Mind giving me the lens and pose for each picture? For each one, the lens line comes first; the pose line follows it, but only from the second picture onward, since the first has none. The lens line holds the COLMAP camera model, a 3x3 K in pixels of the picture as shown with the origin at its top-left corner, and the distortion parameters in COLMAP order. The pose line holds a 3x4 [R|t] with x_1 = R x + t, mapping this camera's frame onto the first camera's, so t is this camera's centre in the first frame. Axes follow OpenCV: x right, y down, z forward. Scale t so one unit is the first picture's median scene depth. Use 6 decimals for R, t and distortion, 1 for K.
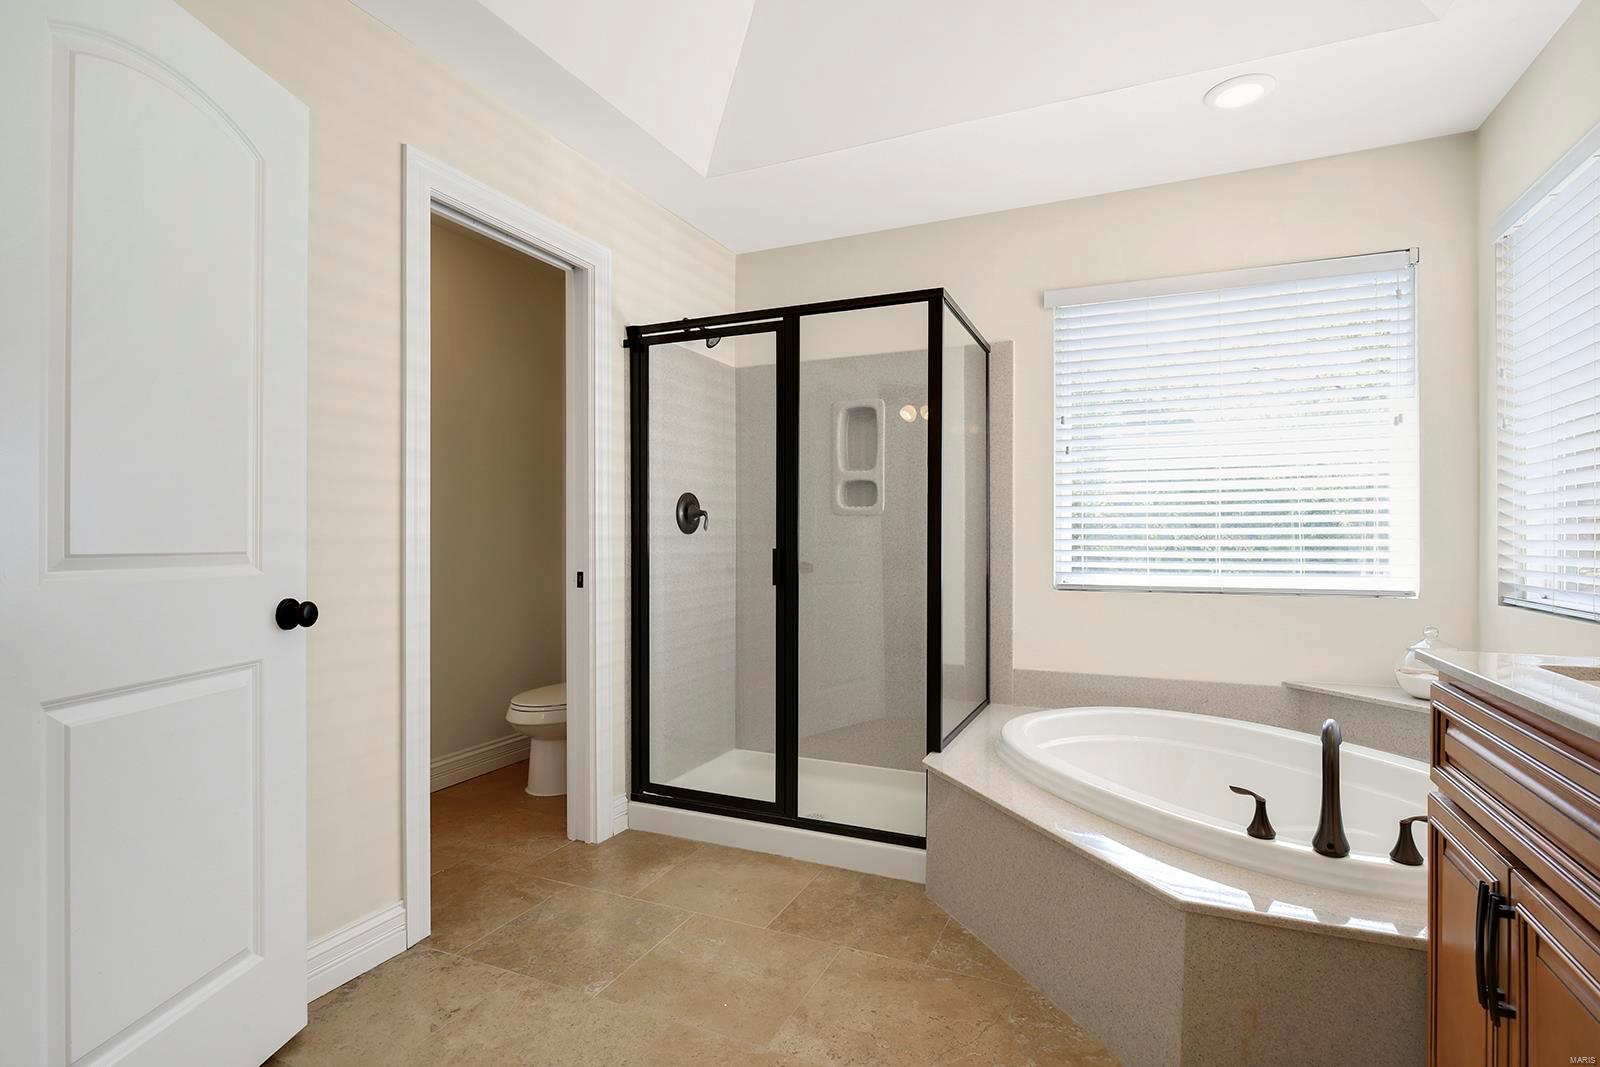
lens RADIAL K [[787.1, 0, 803.7], [0, 787.1, 541.5], [0, 0, 1]] dist [-0.003171, -0.006694]
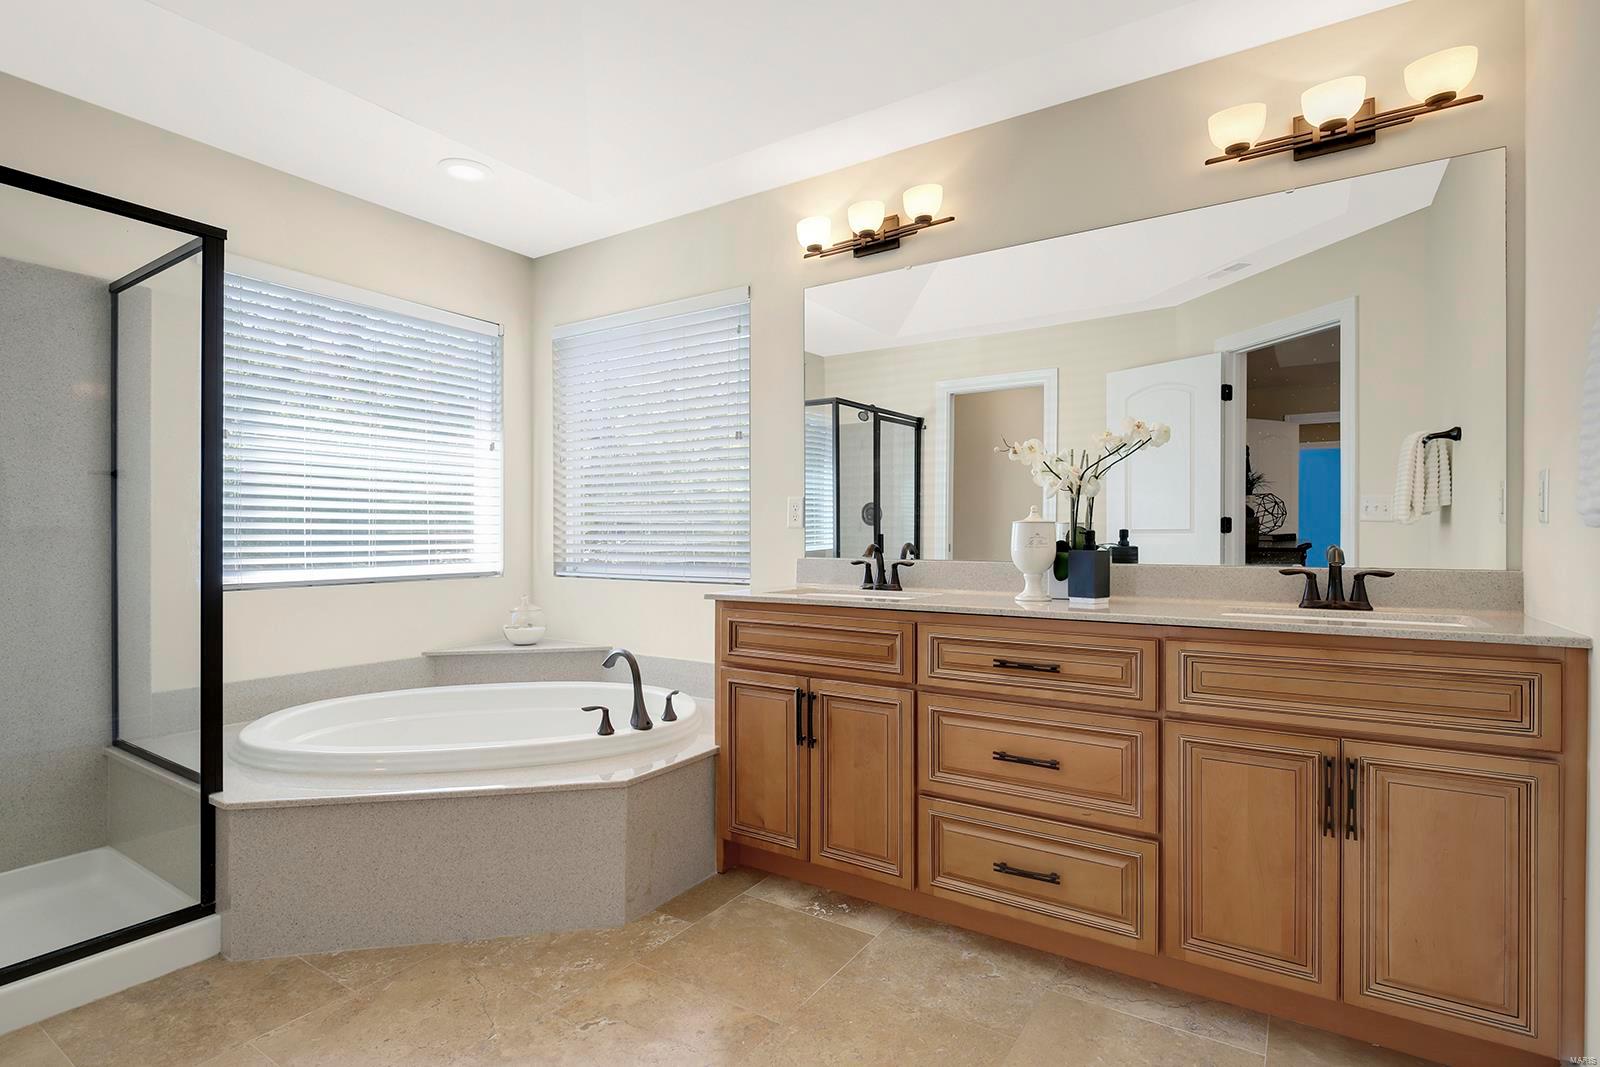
lens RADIAL K [[787.1, 0, 803.7], [0, 787.1, 541.5], [0, 0, 1]] dist [-0.003171, -0.006694]
pose [[0.148408, -0.007850, 0.988895, -0.595717], [0.003743, 0.999966, 0.007376, 0.002525], [-0.988919, 0.002607, 0.148432, 0.296121]]
